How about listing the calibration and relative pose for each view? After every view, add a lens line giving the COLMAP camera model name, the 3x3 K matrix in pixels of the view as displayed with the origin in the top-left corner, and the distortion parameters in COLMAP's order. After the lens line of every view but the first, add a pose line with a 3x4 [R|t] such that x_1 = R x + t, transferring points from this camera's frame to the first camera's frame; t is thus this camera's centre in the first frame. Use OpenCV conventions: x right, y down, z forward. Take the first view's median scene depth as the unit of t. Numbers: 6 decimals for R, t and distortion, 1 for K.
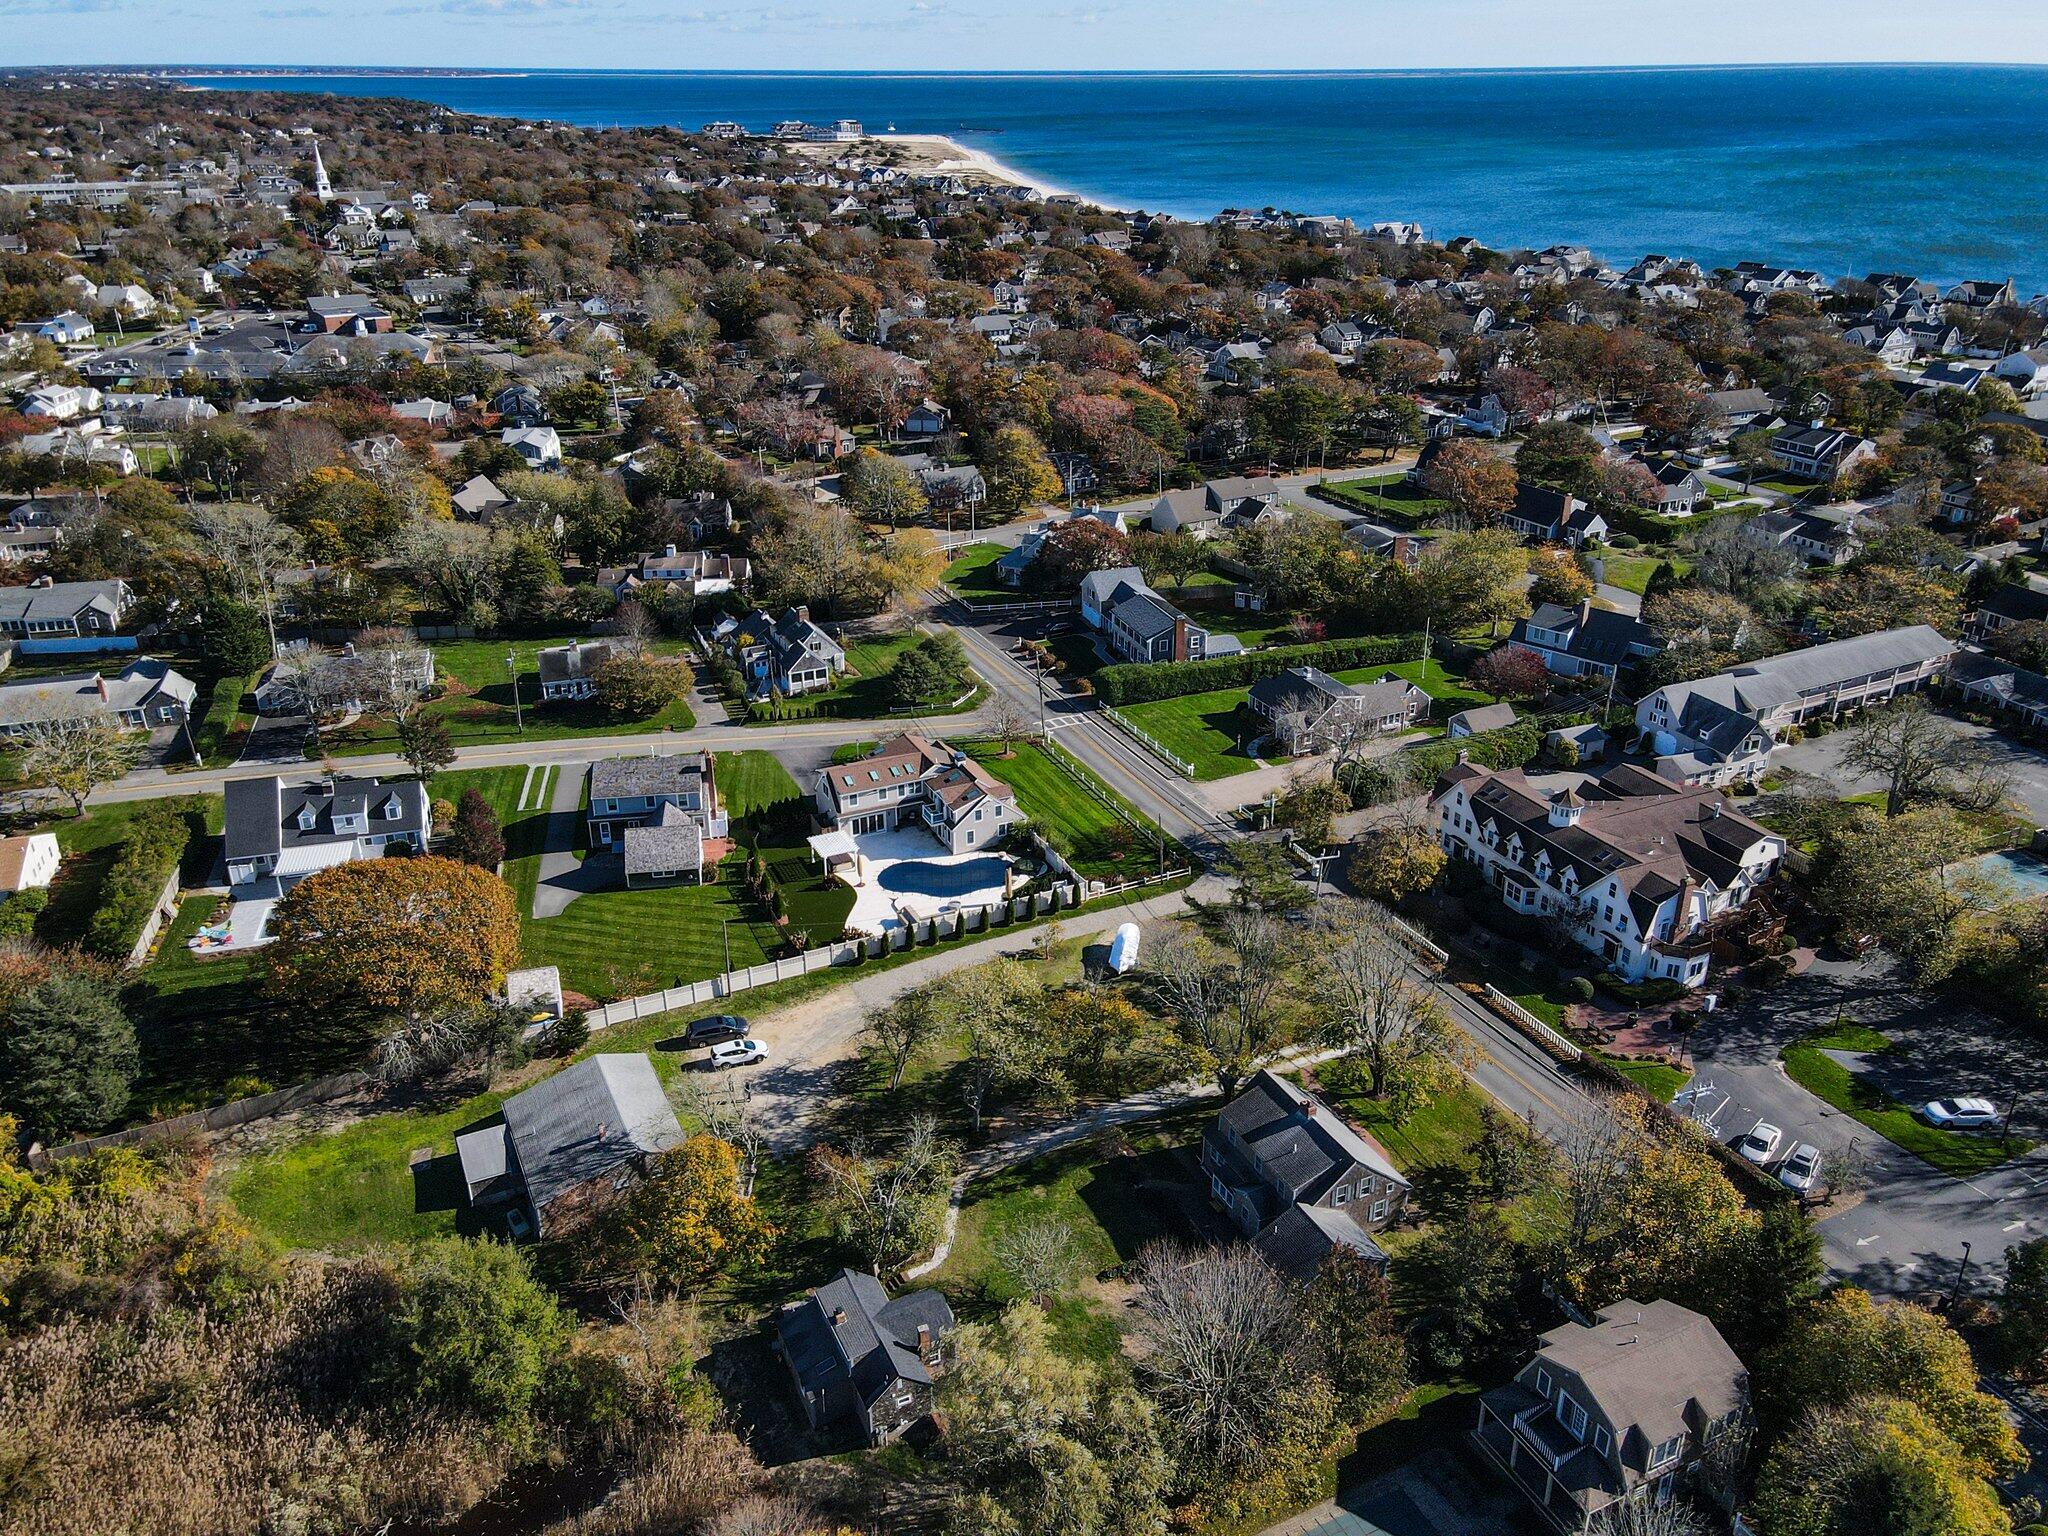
lens RADIAL K [[1477.2, 0, 1012.2], [0, 1477.2, 828.2], [0, 0, 1]] dist [-0.004977, 0.067870]
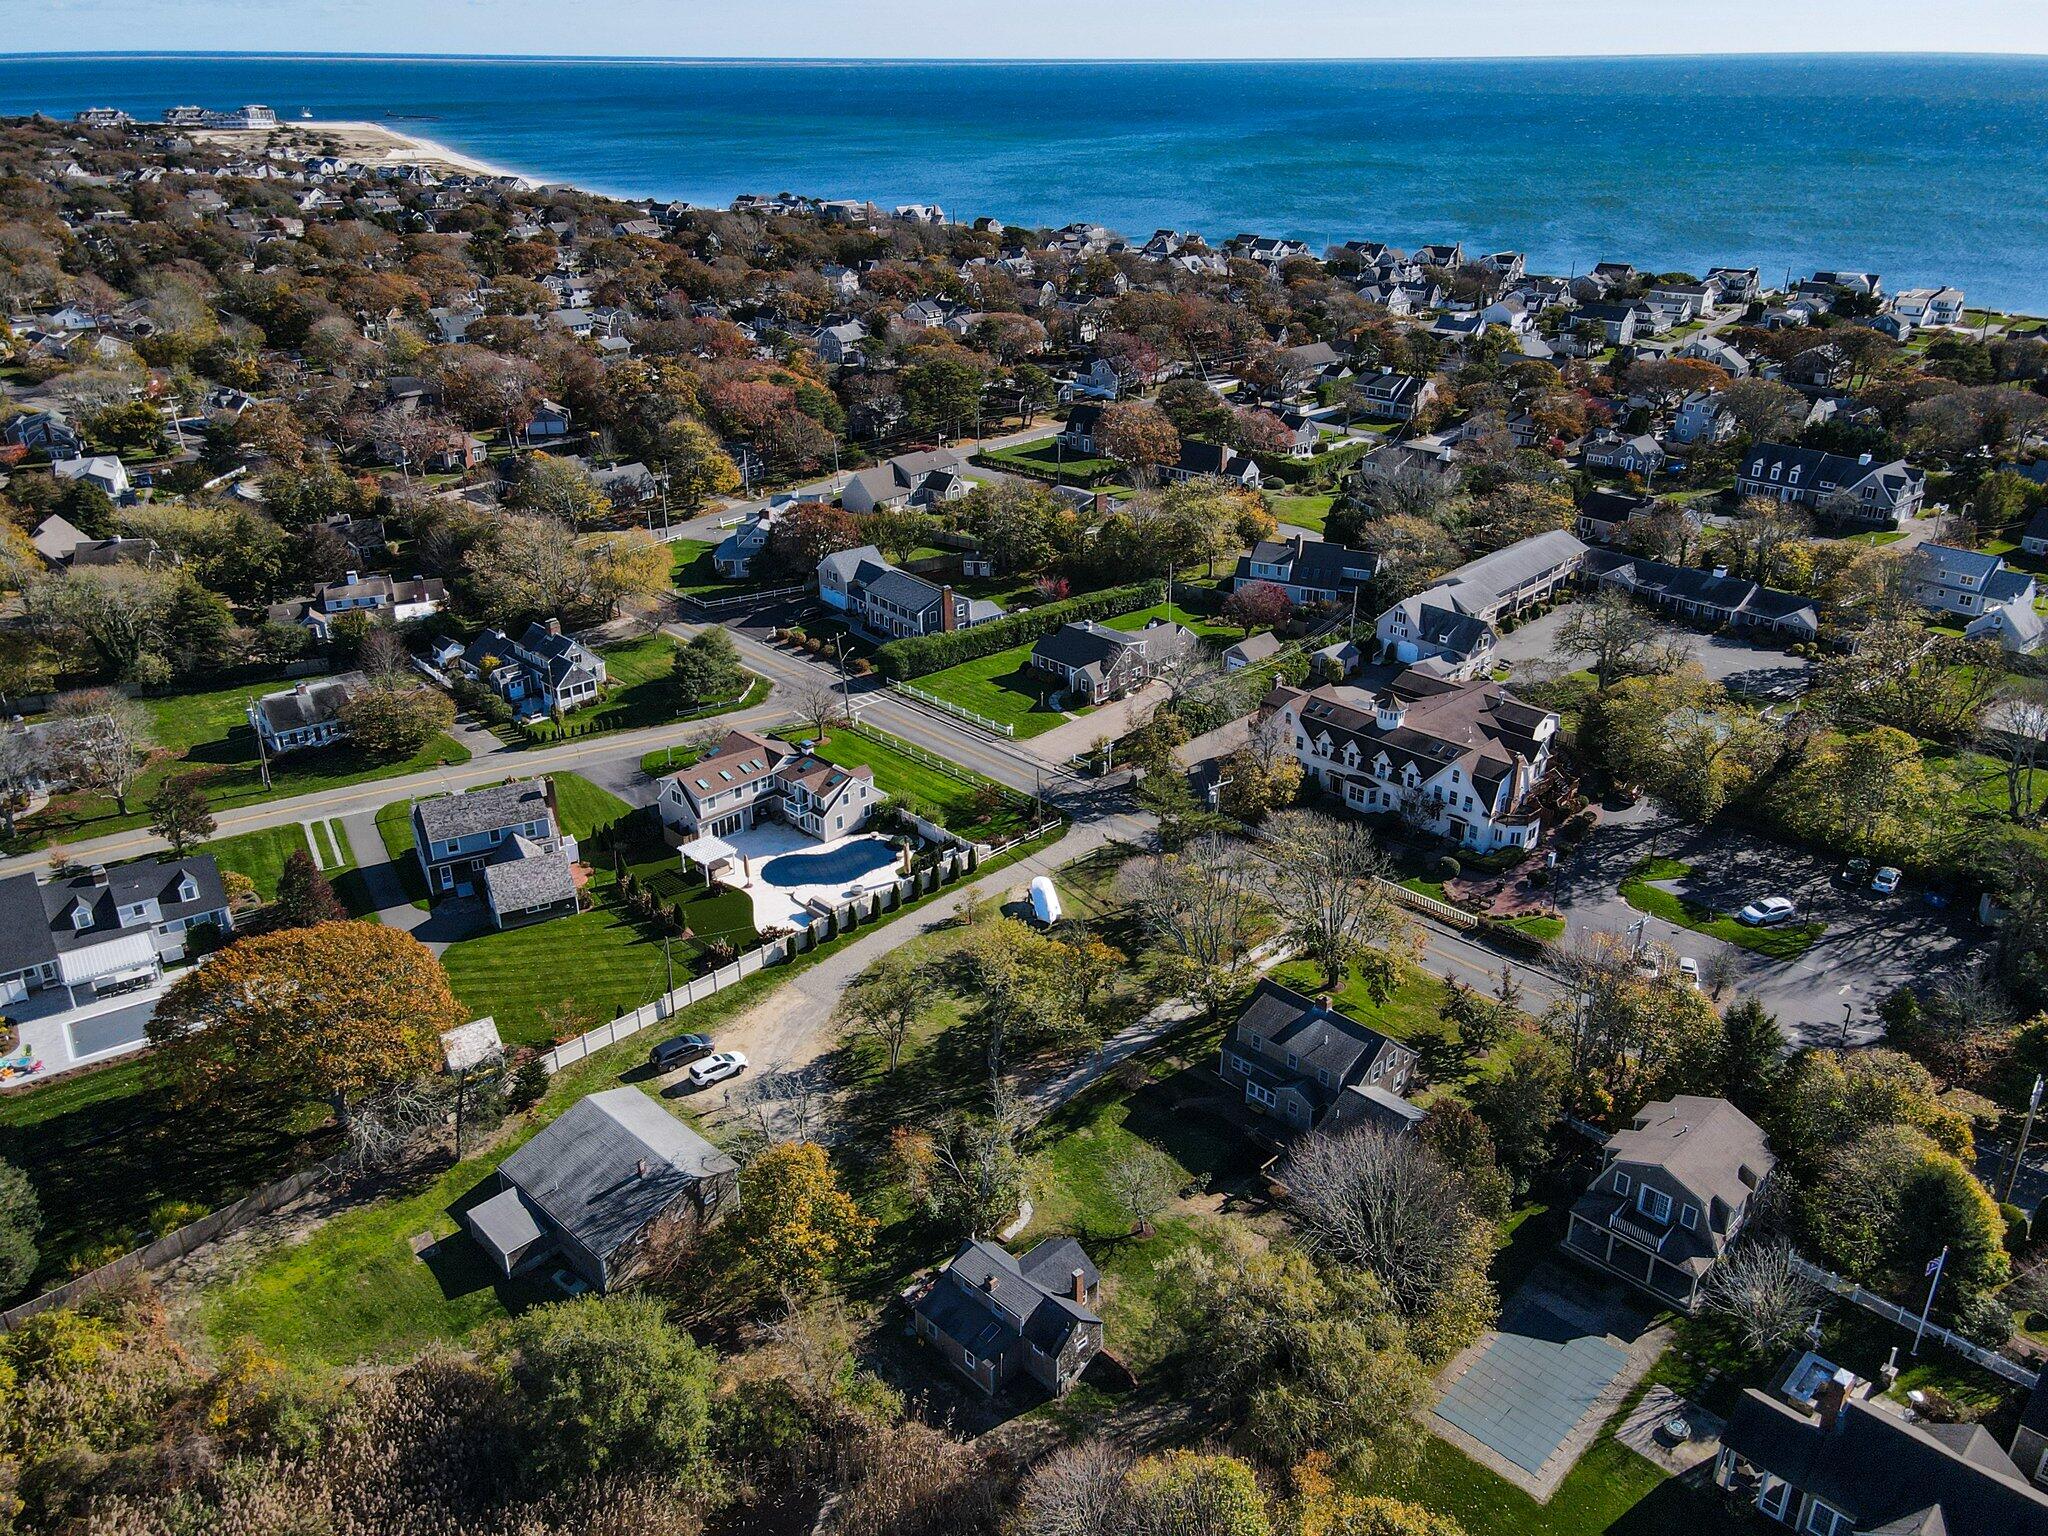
lens RADIAL K [[1477.2, 0, 1012.2], [0, 1477.2, 828.2], [0, 0, 1]] dist [-0.004977, 0.067870]
pose [[0.945887, -0.150107, 0.287689, -0.184140], [0.148184, 0.988547, 0.028581, -0.001072], [-0.288684, 0.015597, 0.957297, 0.014481]]
